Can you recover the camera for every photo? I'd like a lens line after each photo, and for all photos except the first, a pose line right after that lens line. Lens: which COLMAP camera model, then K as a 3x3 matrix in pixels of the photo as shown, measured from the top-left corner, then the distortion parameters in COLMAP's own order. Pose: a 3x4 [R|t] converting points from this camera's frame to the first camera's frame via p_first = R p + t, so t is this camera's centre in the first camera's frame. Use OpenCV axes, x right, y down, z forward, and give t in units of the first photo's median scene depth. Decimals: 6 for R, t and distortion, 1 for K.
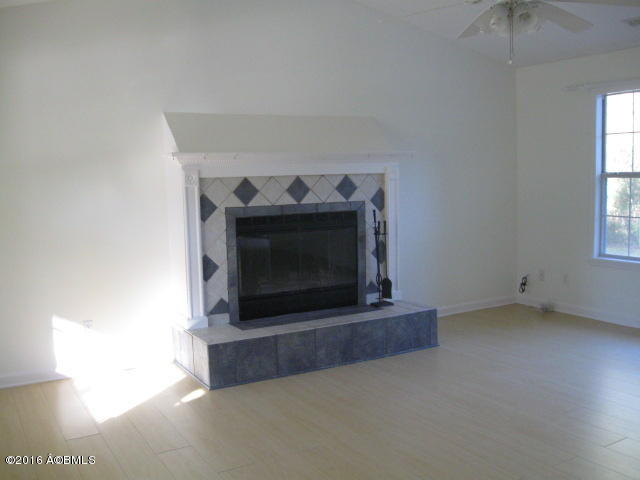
lens RADIAL K [[642.3, 0, 319.3], [0, 642.3, 239.4], [0, 0, 1]] dist [-0.075065, 0.000000]
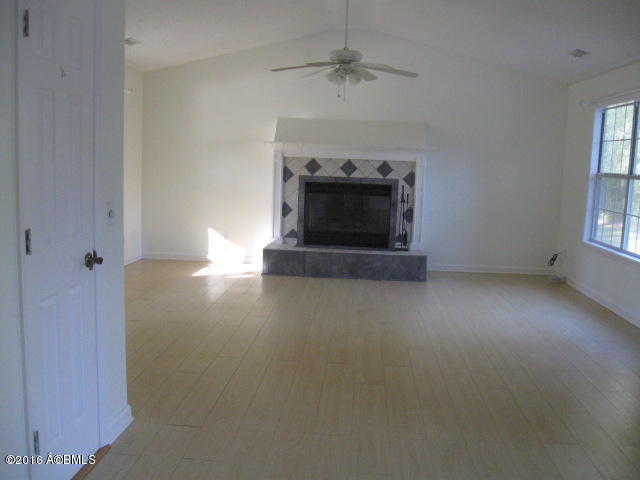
lens RADIAL K [[642.3, 0, 320.5], [0, 642.3, 242.1], [0, 0, 1]] dist [-0.075065, 0.000000]
pose [[0.841589, 0.126196, -0.525169, 0.774596], [-0.110015, 0.991990, 0.062071, 0.013159], [0.528795, 0.005538, 0.848732, -0.384712]]
